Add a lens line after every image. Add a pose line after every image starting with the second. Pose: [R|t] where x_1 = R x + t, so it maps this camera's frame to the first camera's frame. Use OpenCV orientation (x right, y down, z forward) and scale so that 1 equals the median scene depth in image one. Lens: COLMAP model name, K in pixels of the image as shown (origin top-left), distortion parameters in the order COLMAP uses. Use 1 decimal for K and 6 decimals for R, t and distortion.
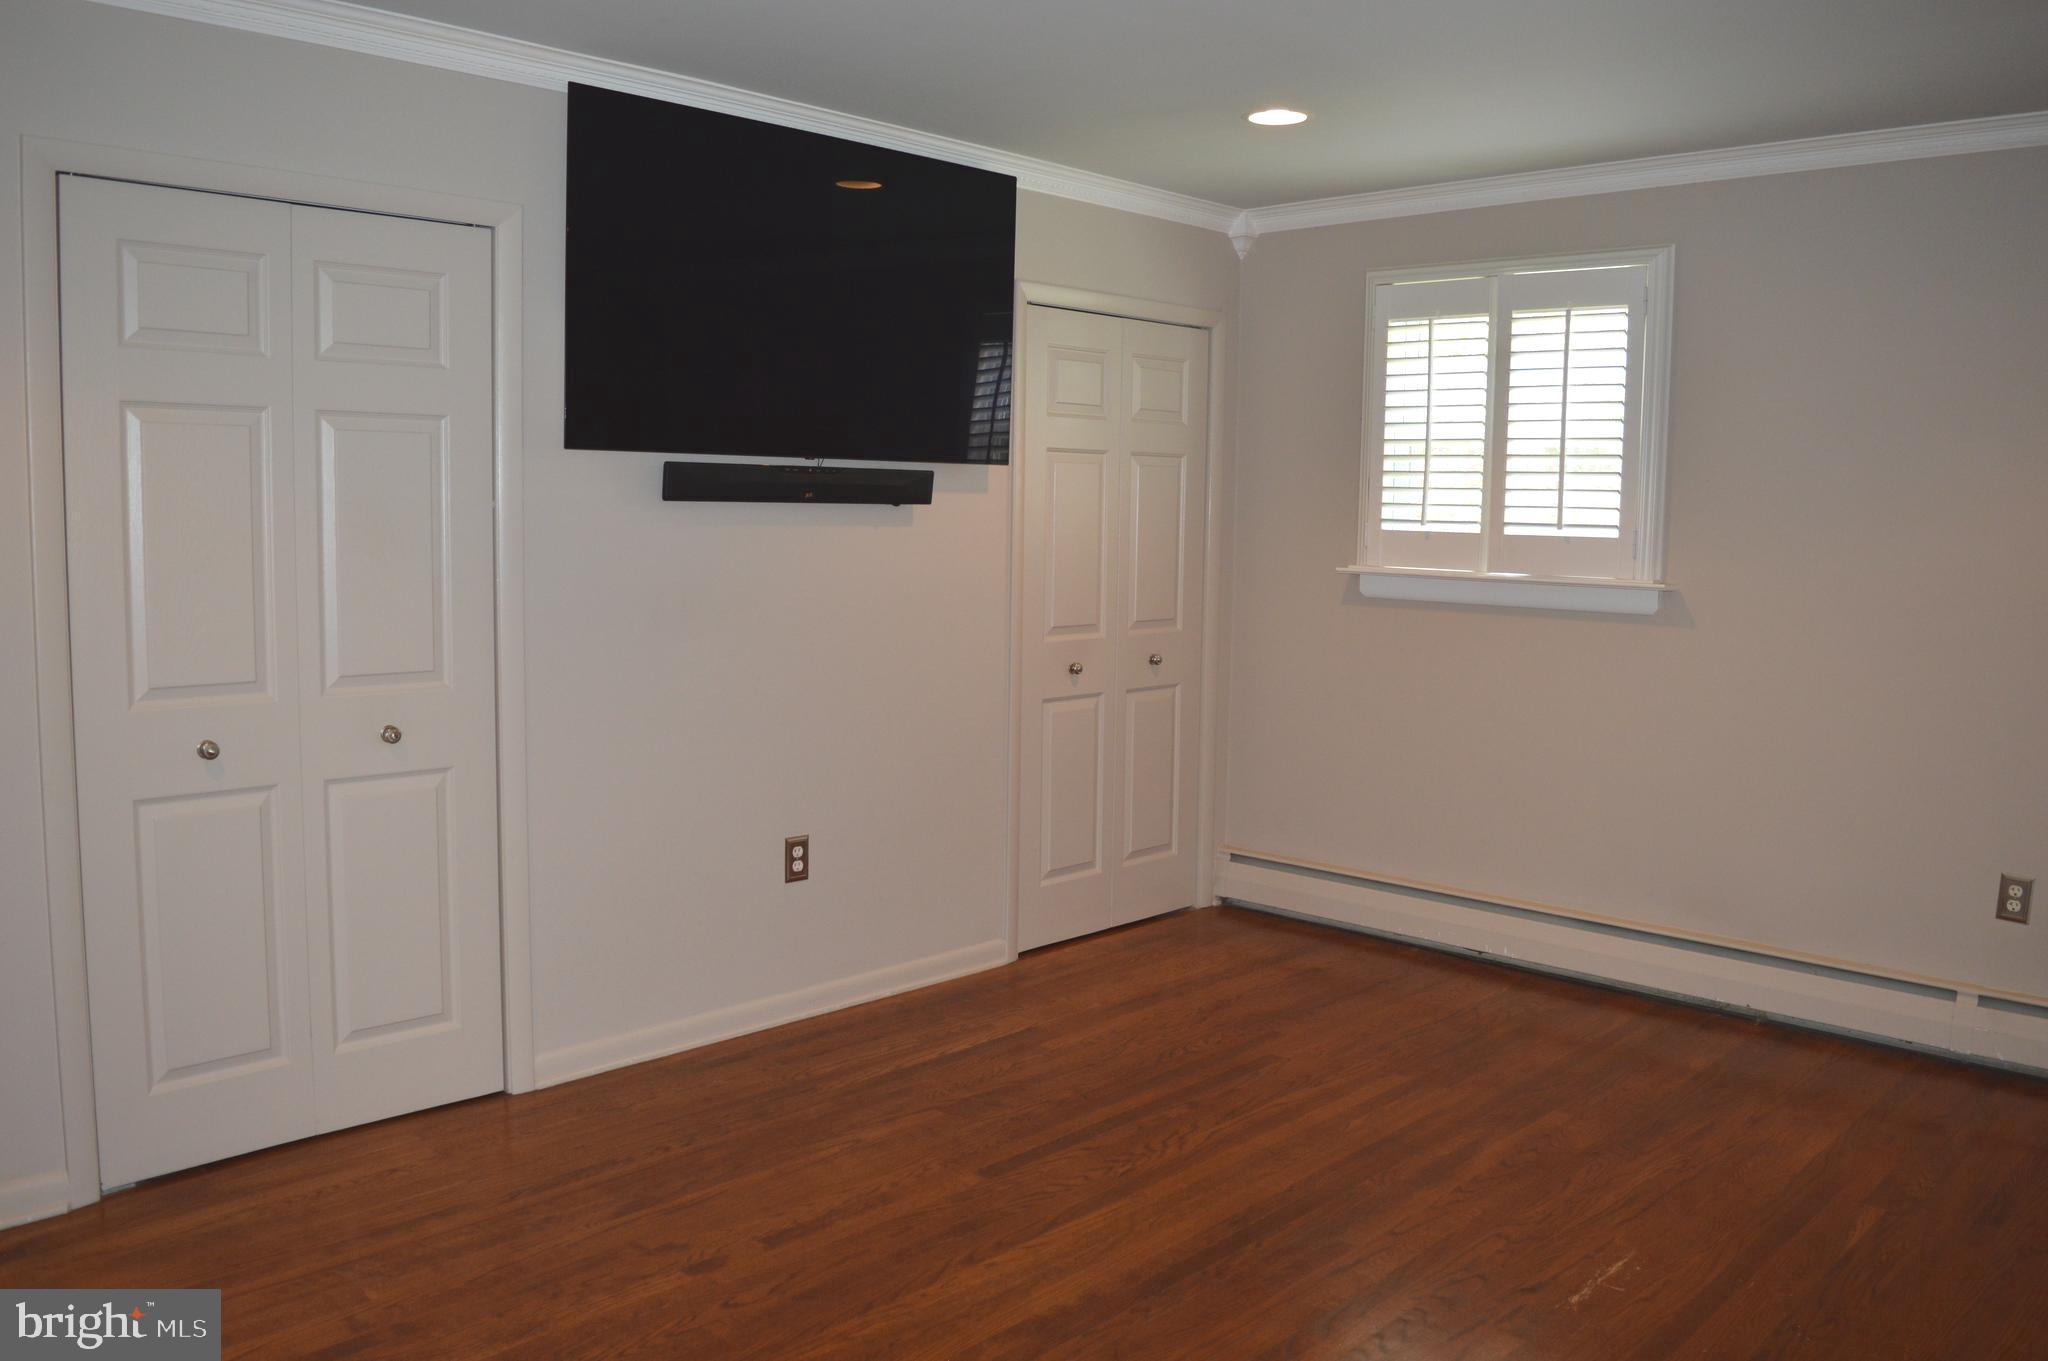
lens RADIAL K [[1591.9, 0, 970.0], [0, 1591.9, 681.5], [0, 0, 1]] dist [-0.195099, 0.150548]
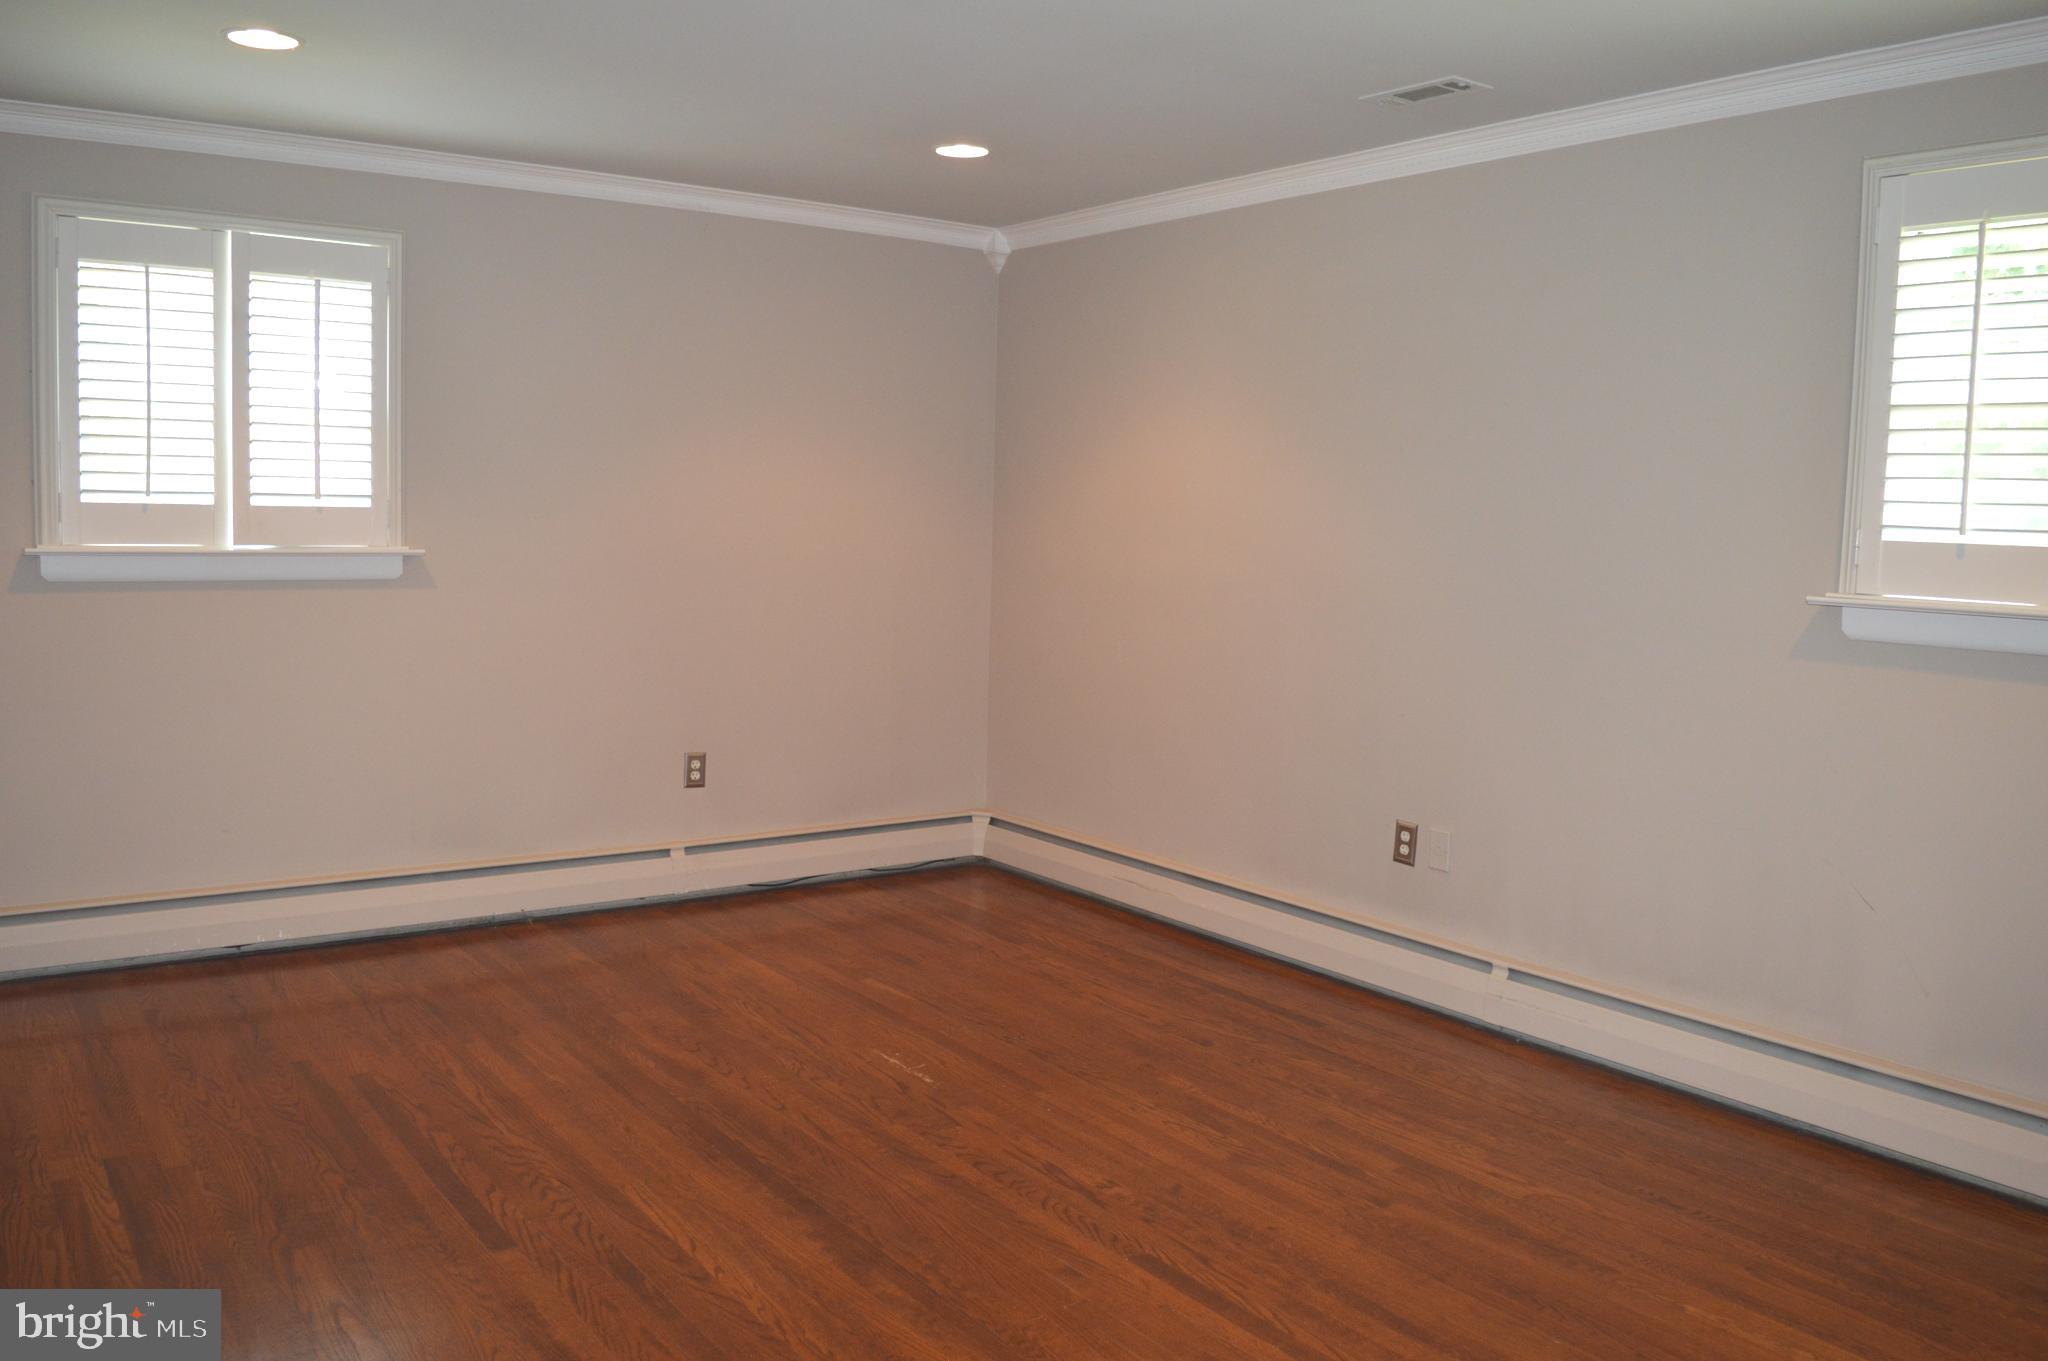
lens RADIAL K [[1631.0, 0, 1016.3], [0, 1631.0, 674.9], [0, 0, 1]] dist [-0.095642, 0.023093]
pose [[0.154230, -0.110084, 0.981883, -0.596000], [0.081303, 0.991817, 0.098428, -0.052800], [-0.984684, 0.064649, 0.161918, 0.410718]]
